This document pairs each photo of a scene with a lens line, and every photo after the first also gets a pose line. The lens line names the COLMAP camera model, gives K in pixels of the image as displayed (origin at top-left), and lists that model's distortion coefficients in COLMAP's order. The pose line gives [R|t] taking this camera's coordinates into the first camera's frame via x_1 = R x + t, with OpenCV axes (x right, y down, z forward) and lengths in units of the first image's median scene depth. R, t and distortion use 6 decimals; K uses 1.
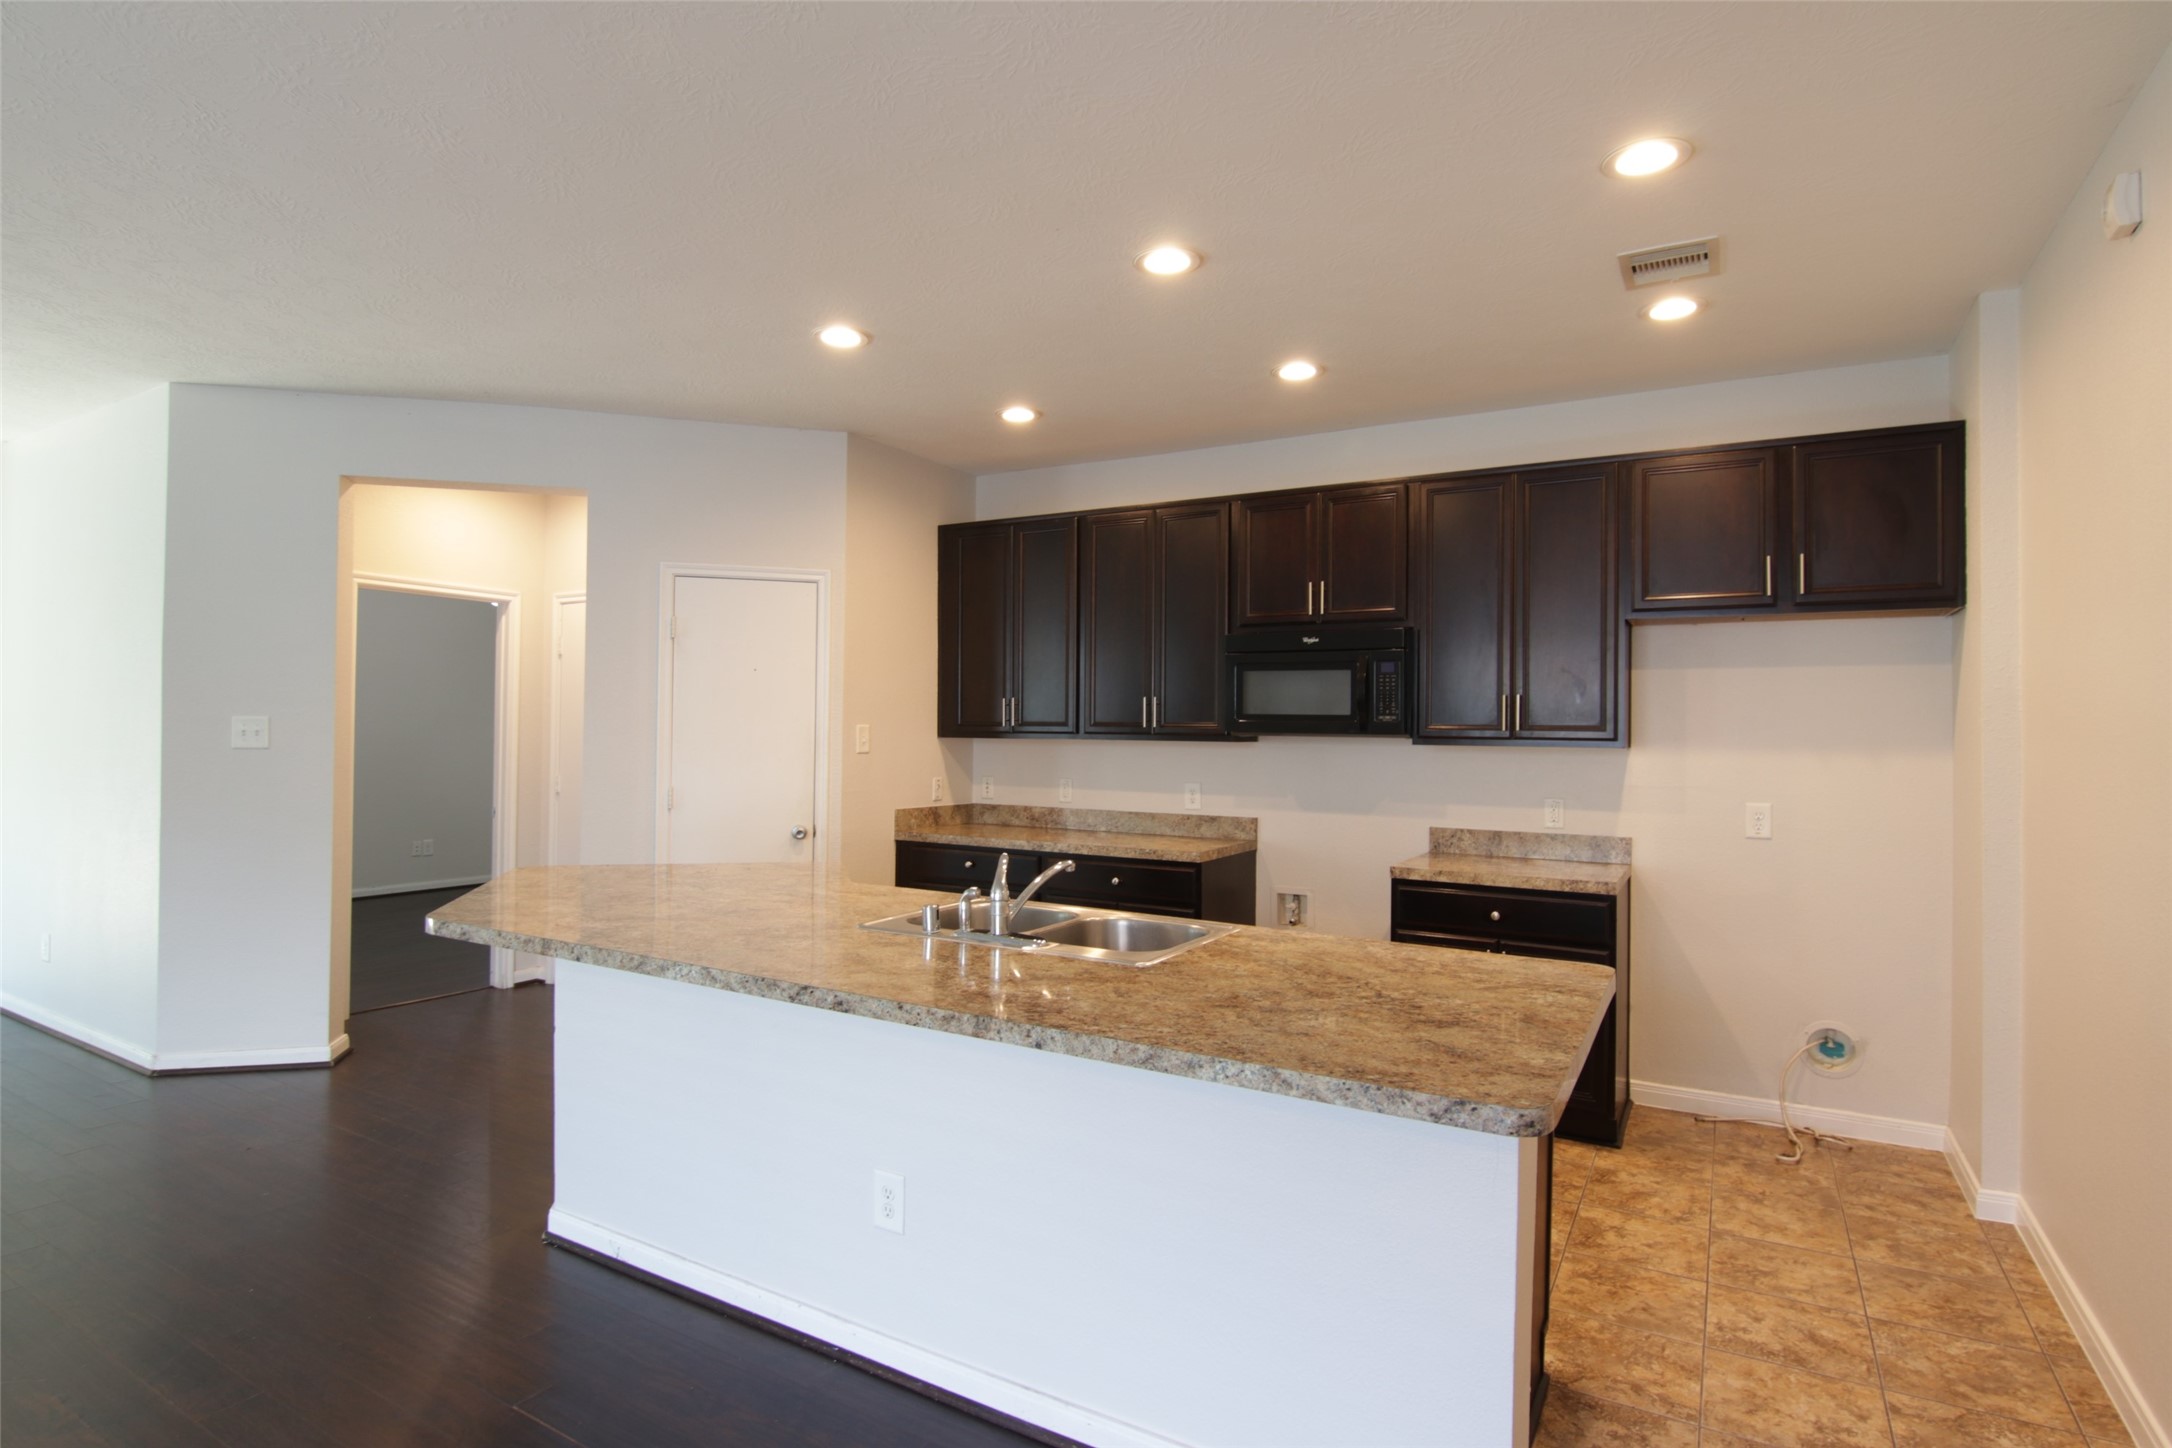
lens RADIAL K [[1107.9, 0, 1080.2], [0, 1107.9, 716.7], [0, 0, 1]] dist [-0.003112, -0.013687]
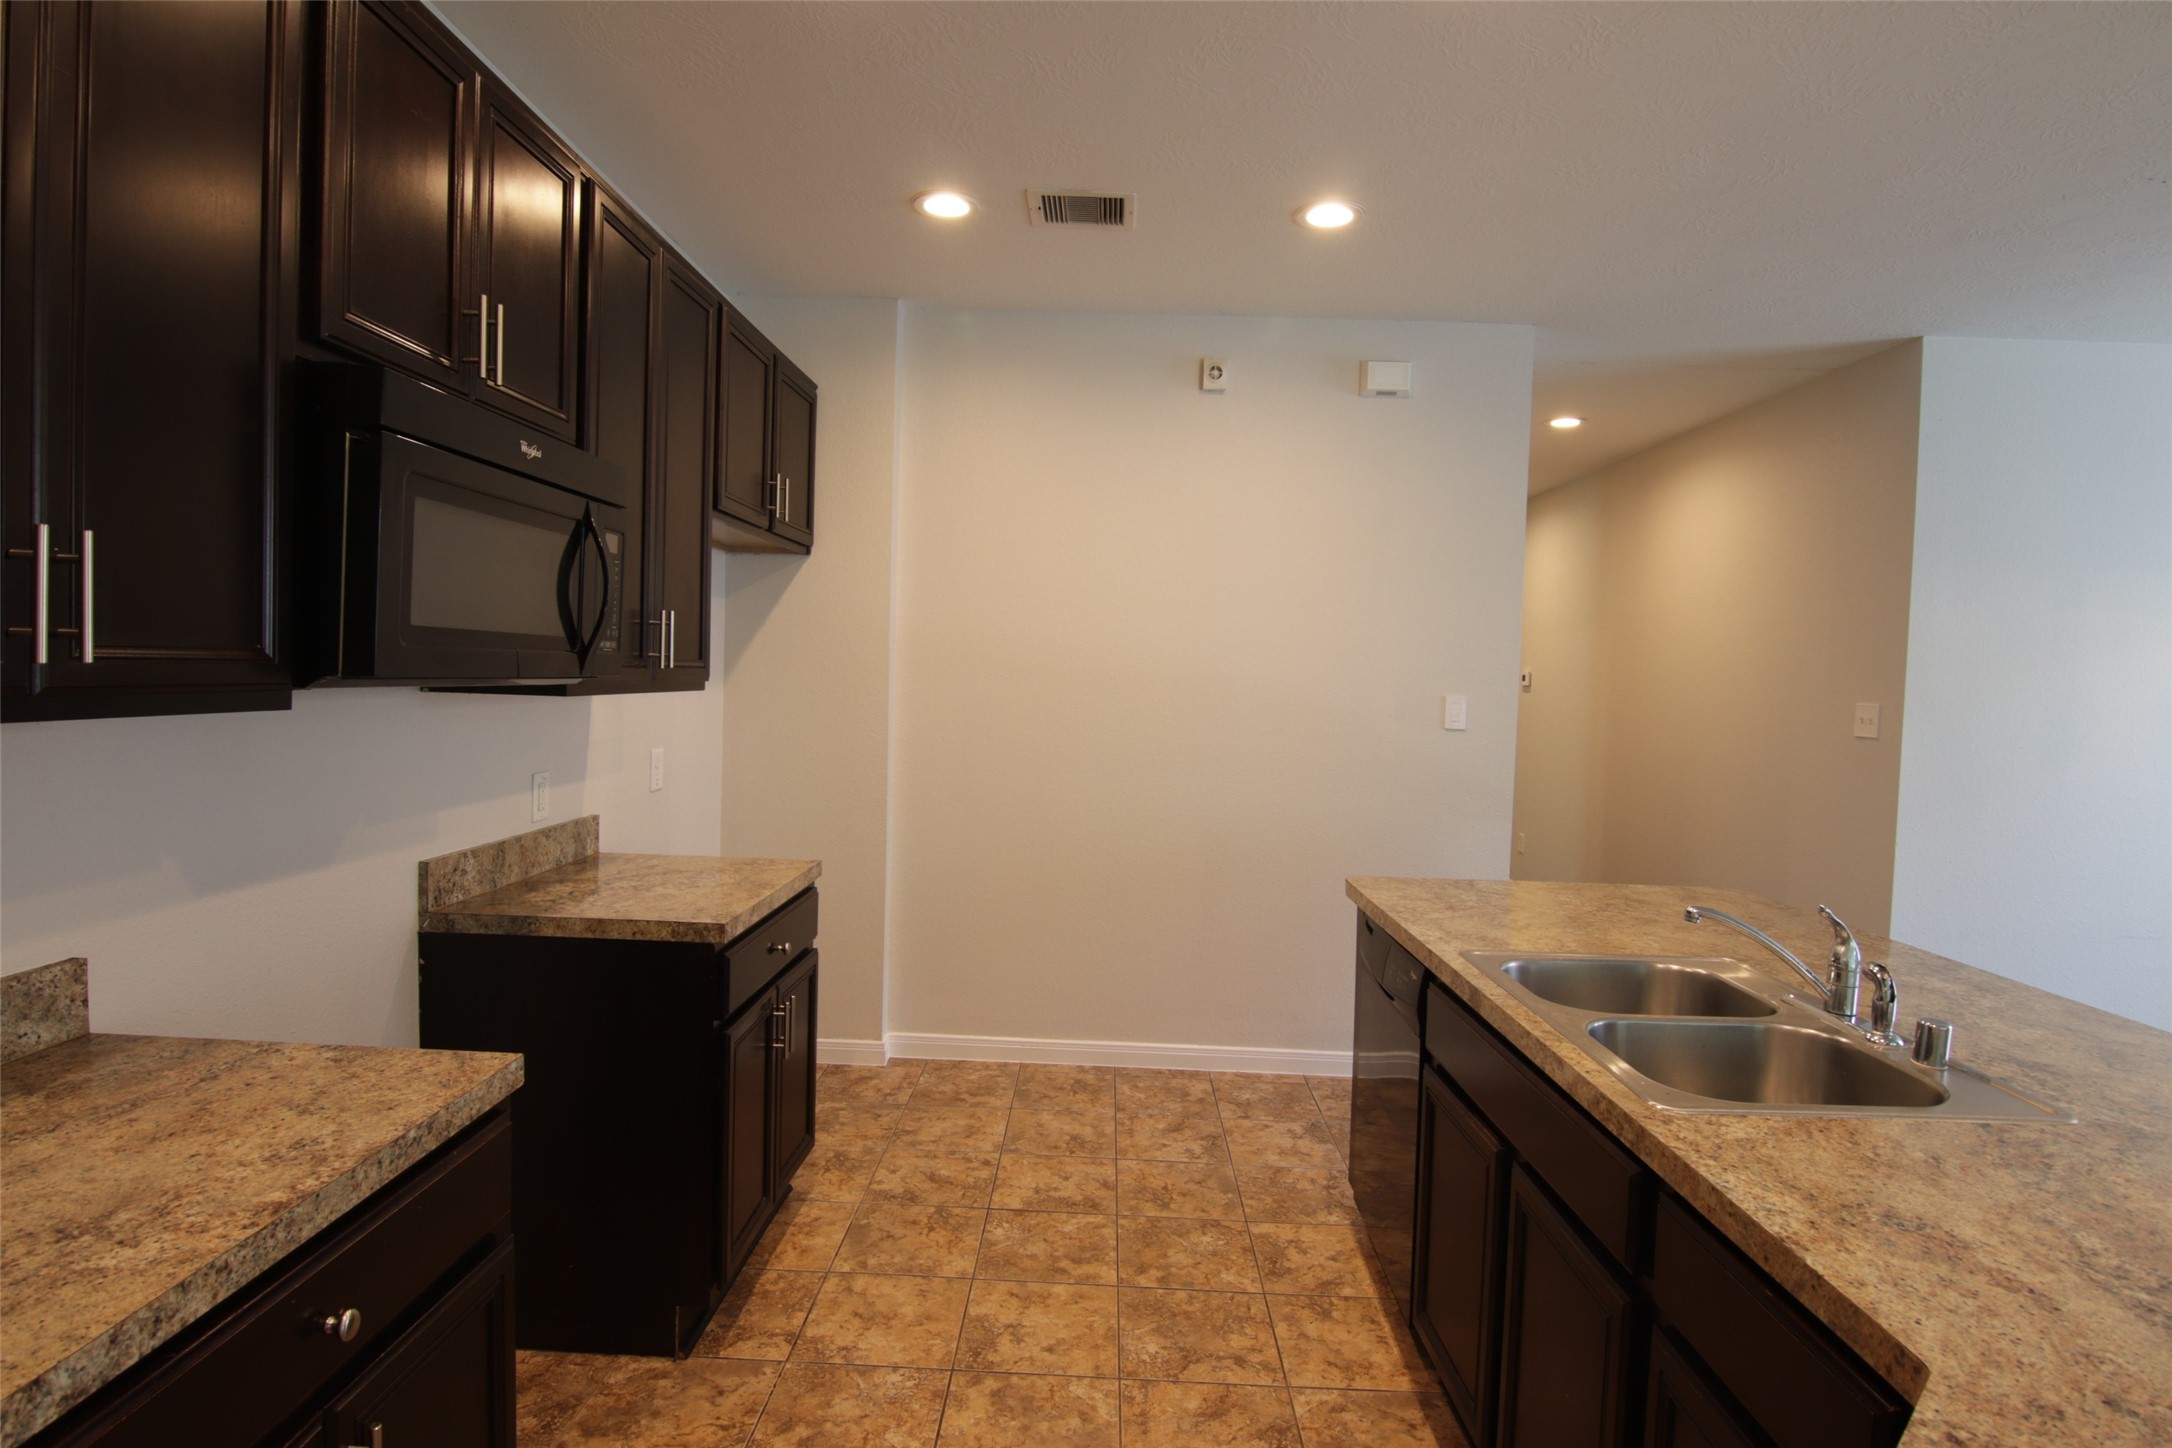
lens RADIAL K [[1107.9, 0, 1080.2], [0, 1107.9, 716.7], [0, 0, 1]] dist [-0.003112, -0.013687]
pose [[-0.485732, -0.061417, 0.871948, -0.255787], [-0.046847, 0.997924, 0.044193, 0.001145], [-0.872852, -0.019382, -0.487601, 1.041451]]
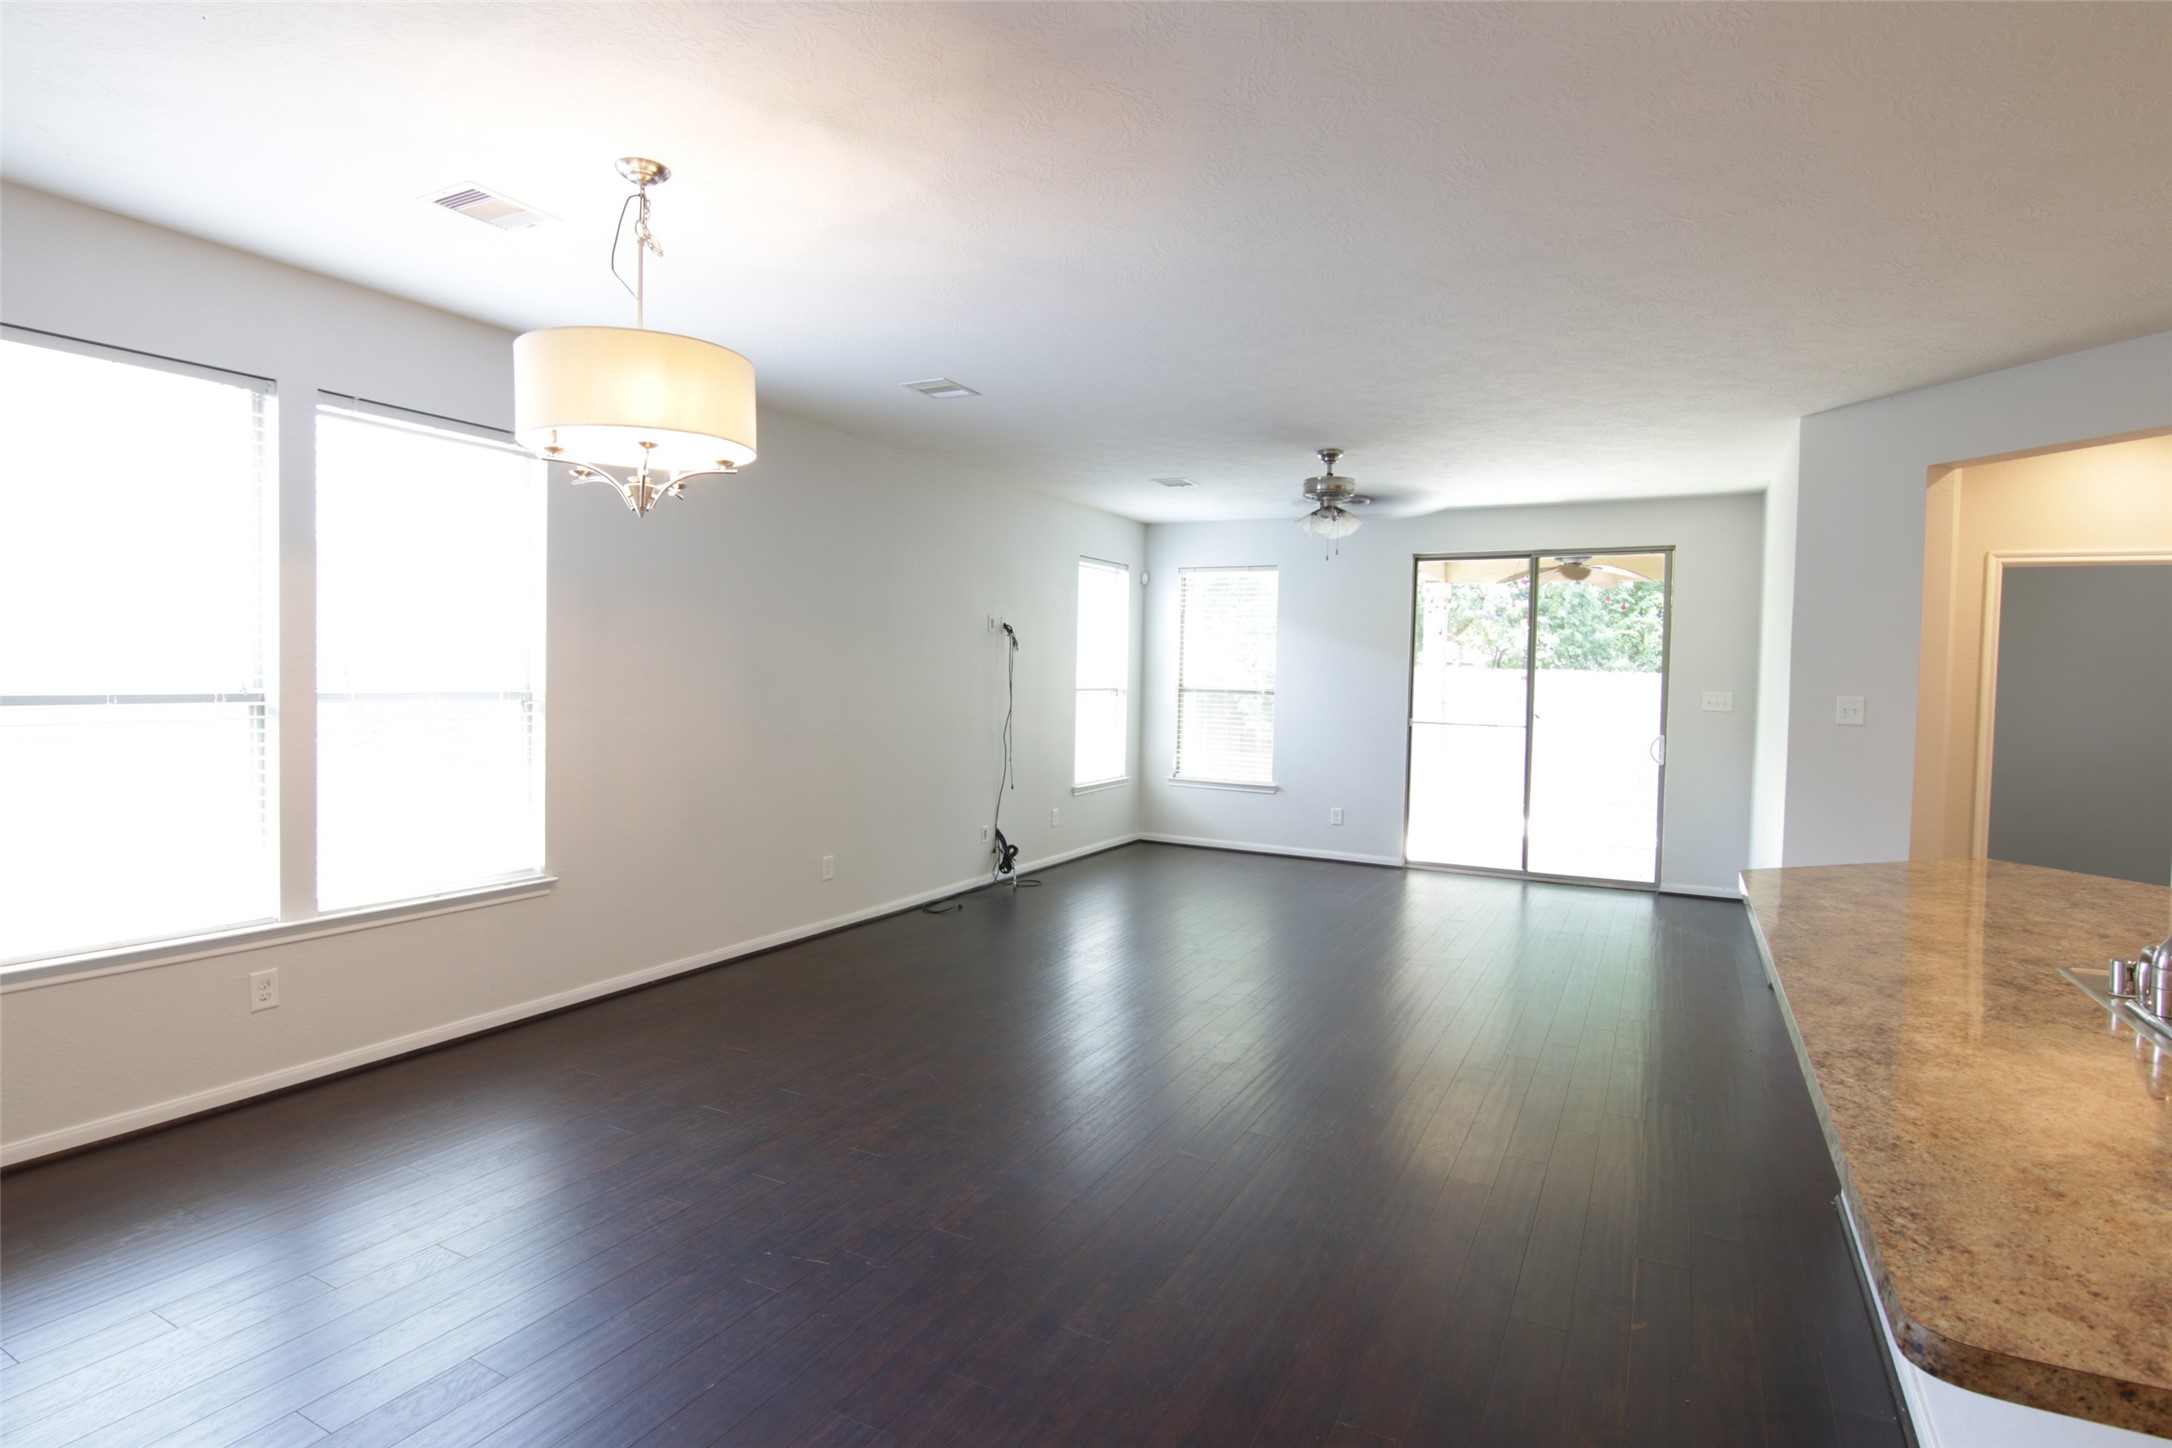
lens RADIAL K [[1107.9, 0, 1080.2], [0, 1107.9, 716.7], [0, 0, 1]] dist [-0.003112, -0.013687]
pose [[0.039413, 0.028406, -0.998819, 0.347015], [-0.008514, 0.999569, 0.028092, -0.004731], [0.999187, 0.007397, 0.039638, 0.165024]]
